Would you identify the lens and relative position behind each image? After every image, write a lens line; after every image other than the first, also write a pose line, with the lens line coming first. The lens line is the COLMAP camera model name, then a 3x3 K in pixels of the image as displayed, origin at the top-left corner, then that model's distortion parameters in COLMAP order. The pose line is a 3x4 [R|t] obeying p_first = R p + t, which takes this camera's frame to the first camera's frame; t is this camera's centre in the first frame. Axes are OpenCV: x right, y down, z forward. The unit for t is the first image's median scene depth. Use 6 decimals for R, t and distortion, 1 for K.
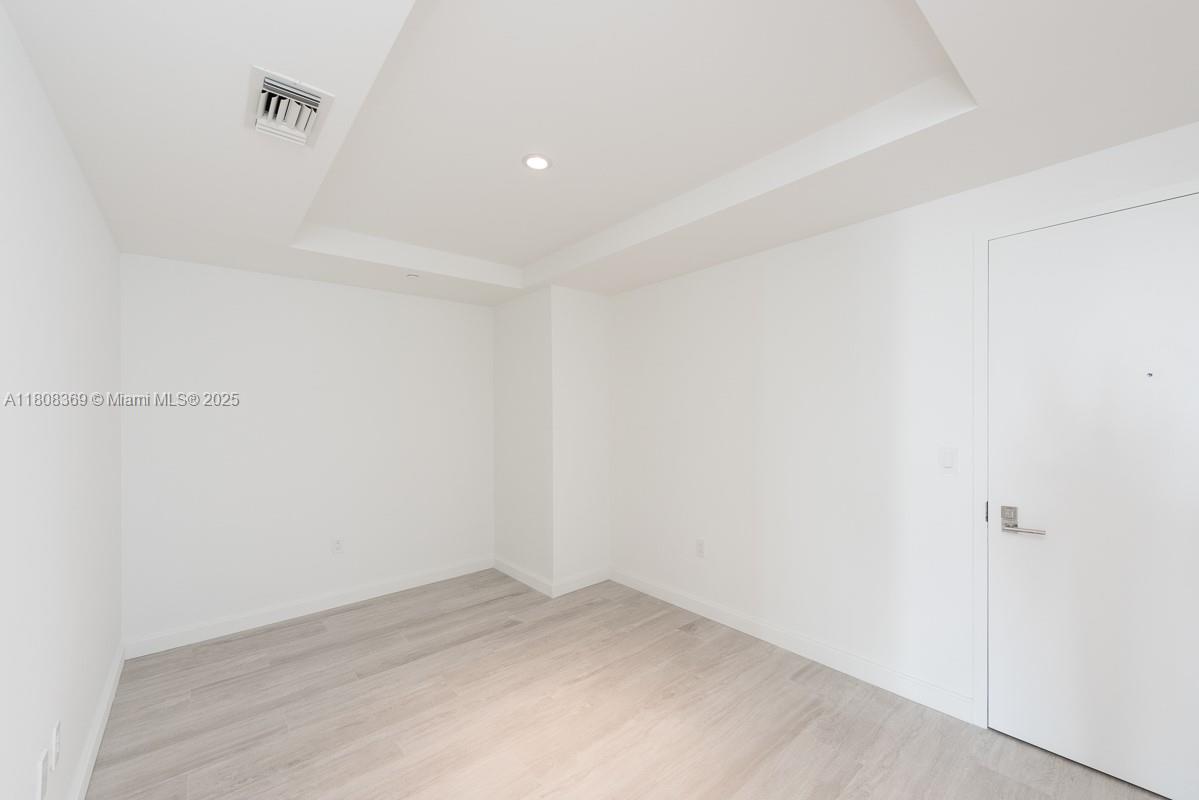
lens RADIAL K [[472.9, 0, 605.2], [0, 472.9, 405.4], [0, 0, 1]] dist [0.023529, -0.008939]
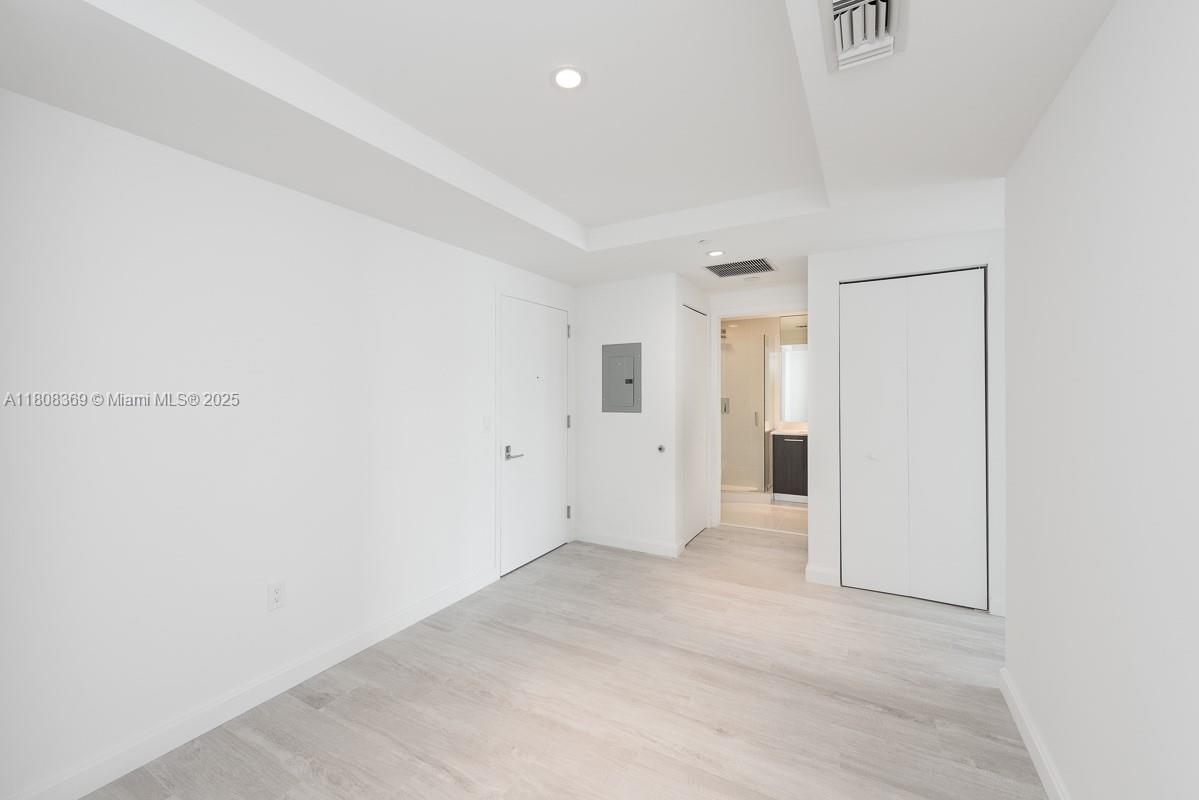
lens RADIAL K [[472.9, 0, 605.2], [0, 472.9, 405.4], [0, 0, 1]] dist [0.023529, -0.008939]
pose [[-0.354391, -0.005426, 0.935082, -0.794506], [0.003882, 0.999966, 0.007274, 0.041281], [-0.935089, 0.006208, -0.354358, 1.081407]]
